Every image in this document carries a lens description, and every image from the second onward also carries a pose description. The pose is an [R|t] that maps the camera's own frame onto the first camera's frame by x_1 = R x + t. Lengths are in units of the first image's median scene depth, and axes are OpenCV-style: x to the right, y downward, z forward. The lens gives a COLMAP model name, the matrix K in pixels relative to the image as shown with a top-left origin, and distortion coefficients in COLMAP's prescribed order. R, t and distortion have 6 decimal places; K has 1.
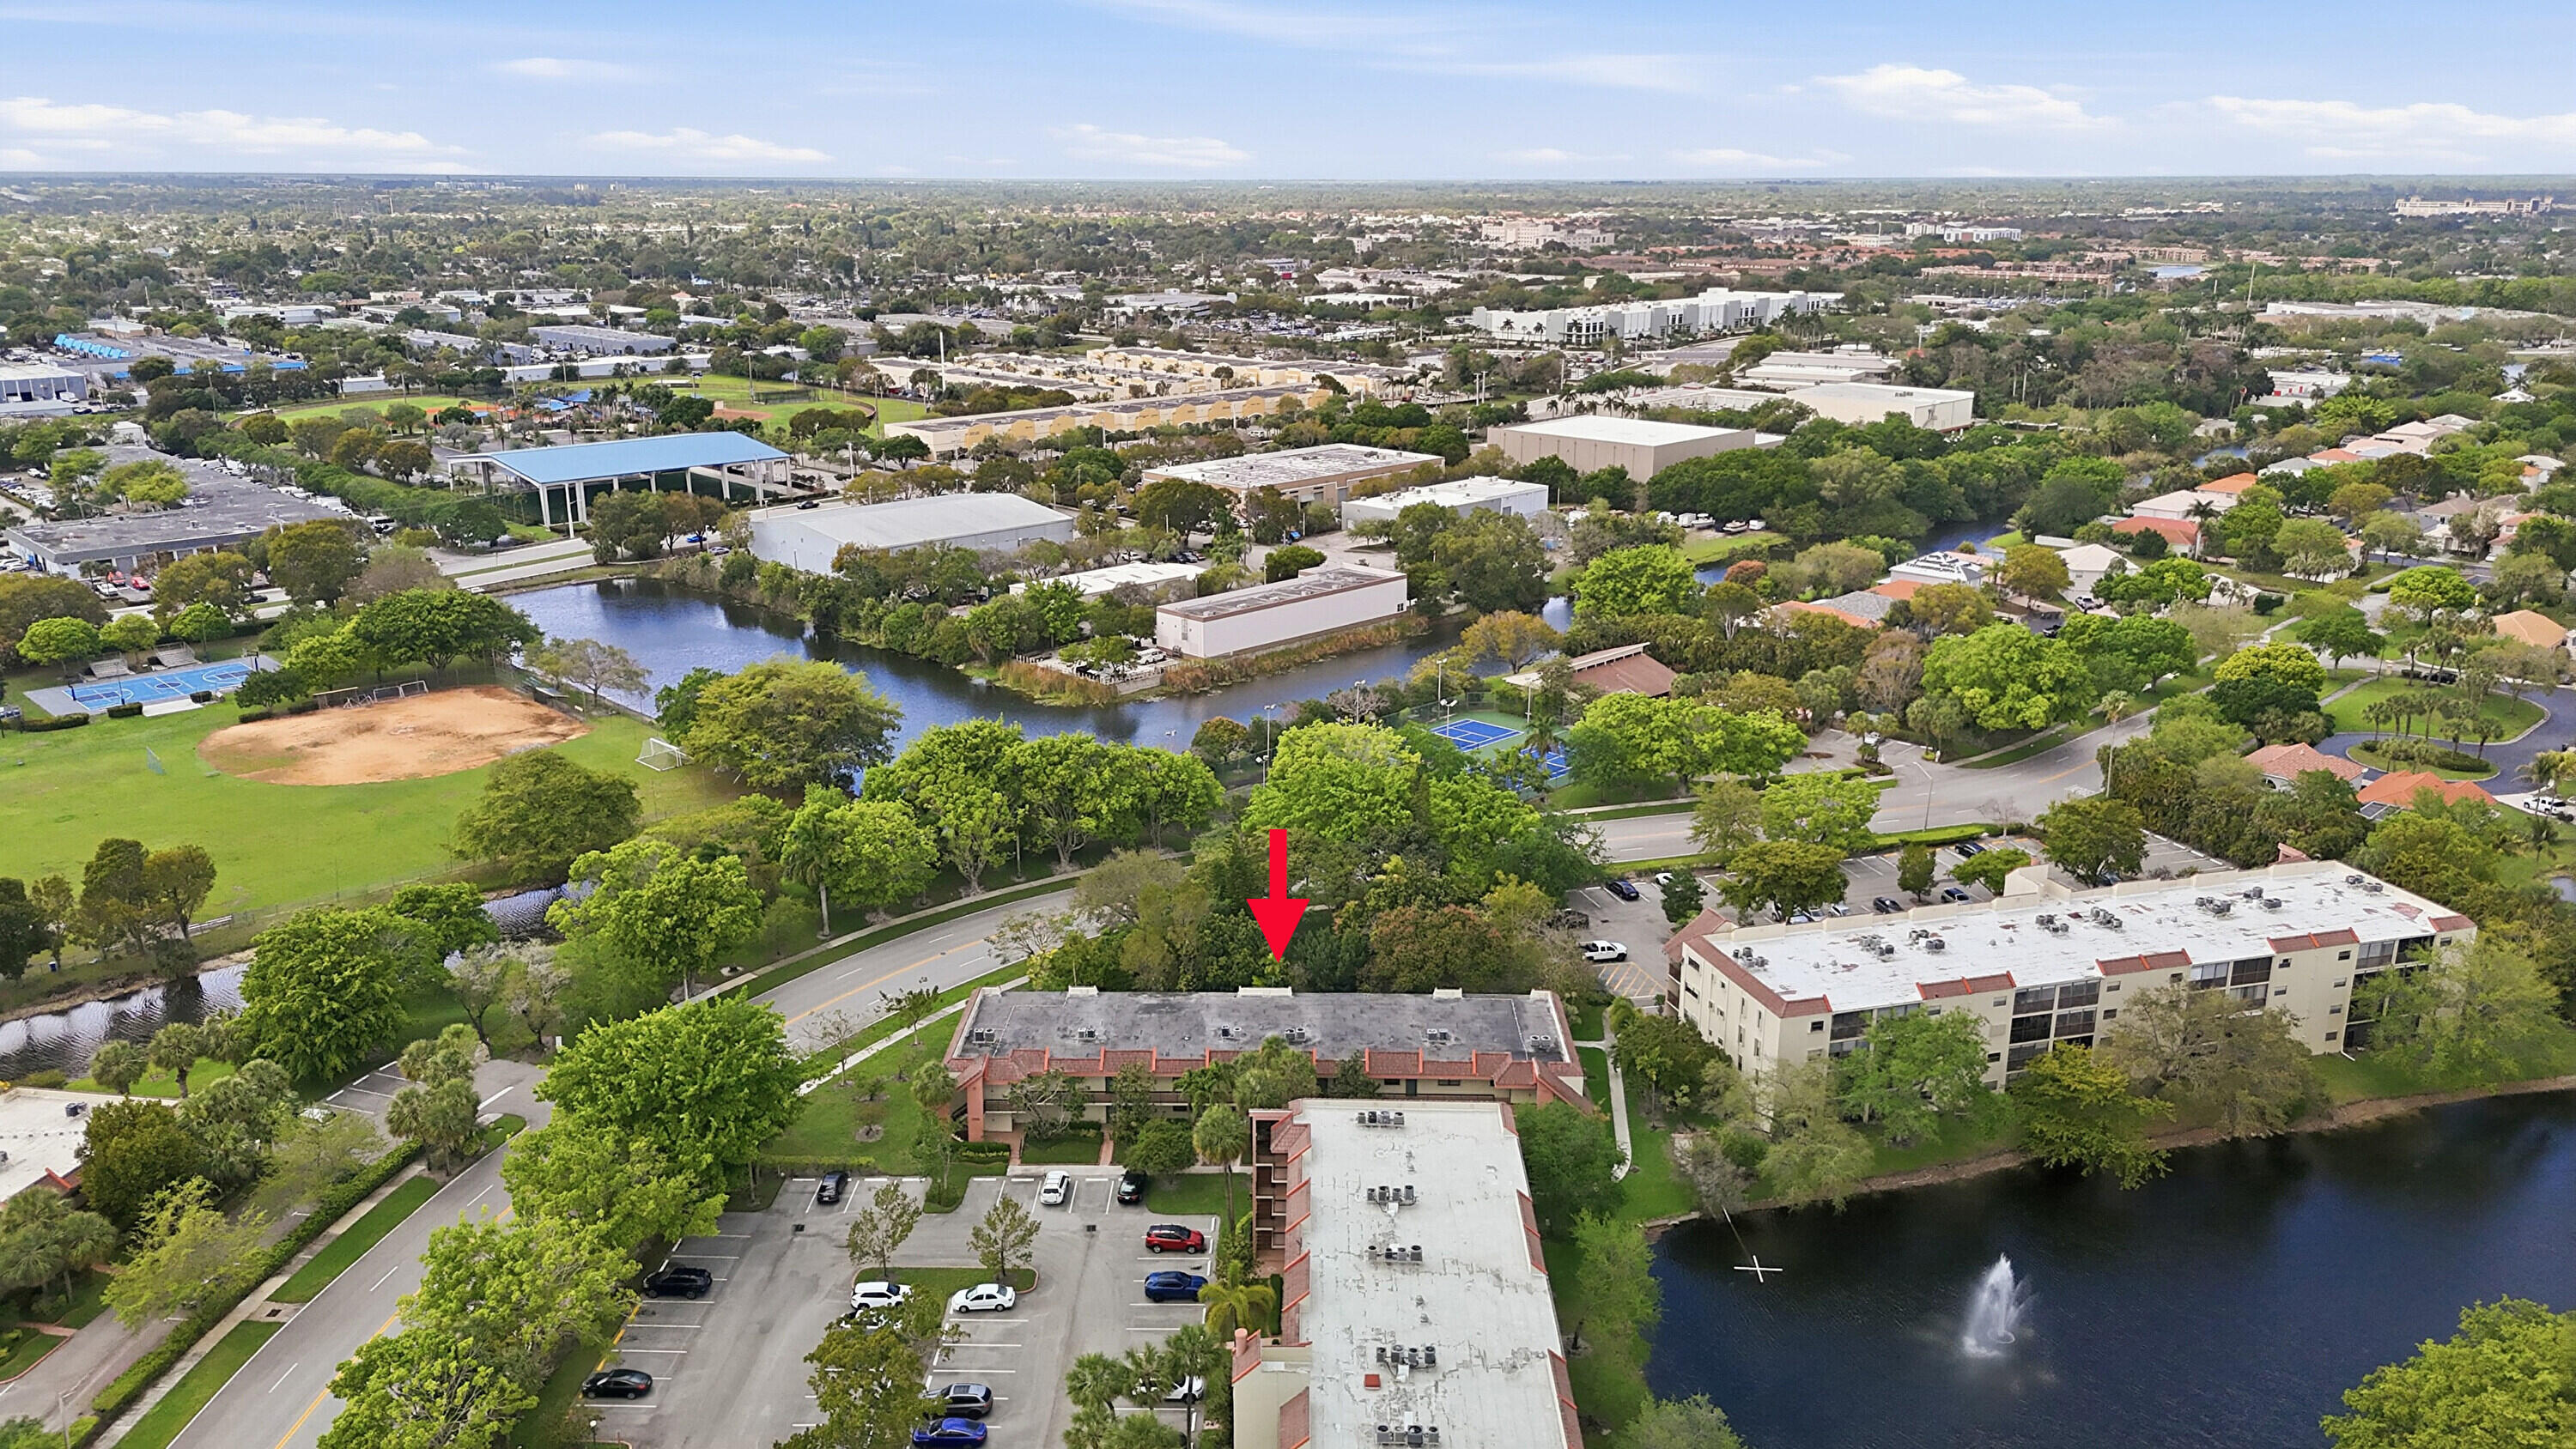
lens RADIAL K [[1907.1, 0, 1288.0], [0, 1907.1, 724.5], [0, 0, 1]] dist [0.078173, -0.072695]
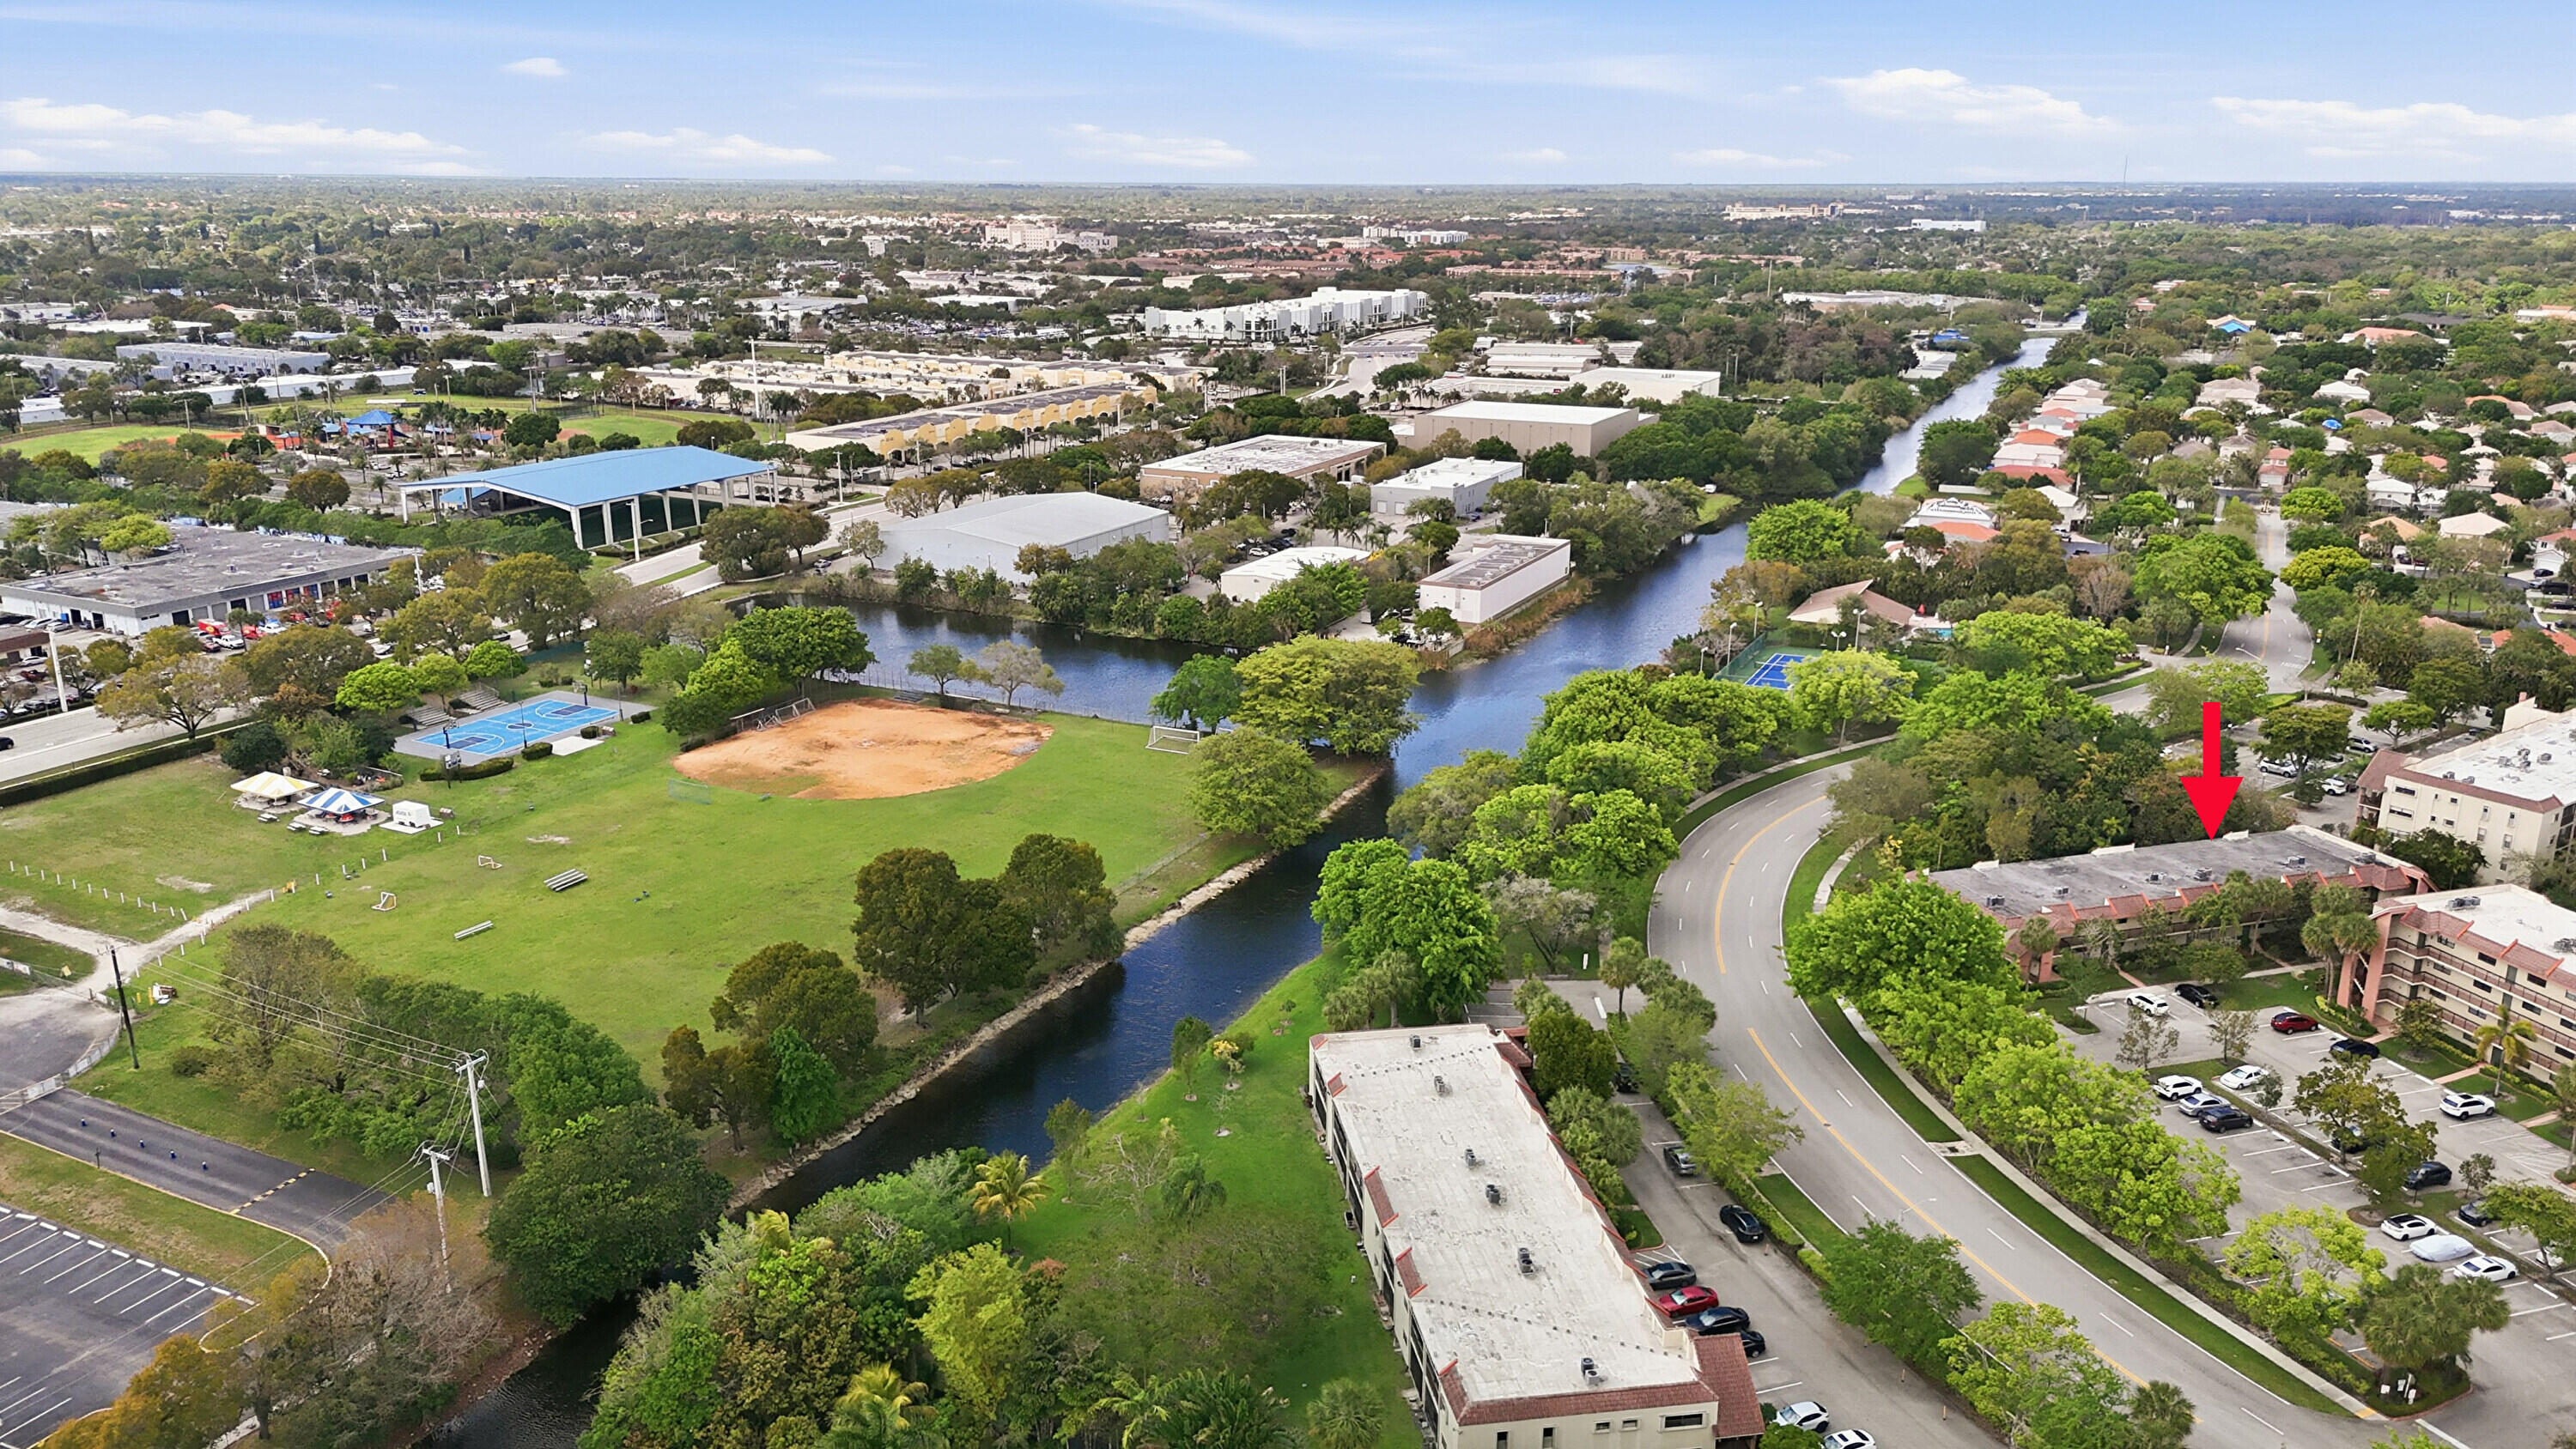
lens RADIAL K [[1907.1, 0, 1288.0], [0, 1907.1, 724.5], [0, 0, 1]] dist [0.078173, -0.072695]
pose [[0.946406, -0.086174, 0.311270, -0.259222], [0.086474, 0.996171, 0.012866, -0.000336], [-0.311187, 0.014740, 0.950234, -0.002696]]
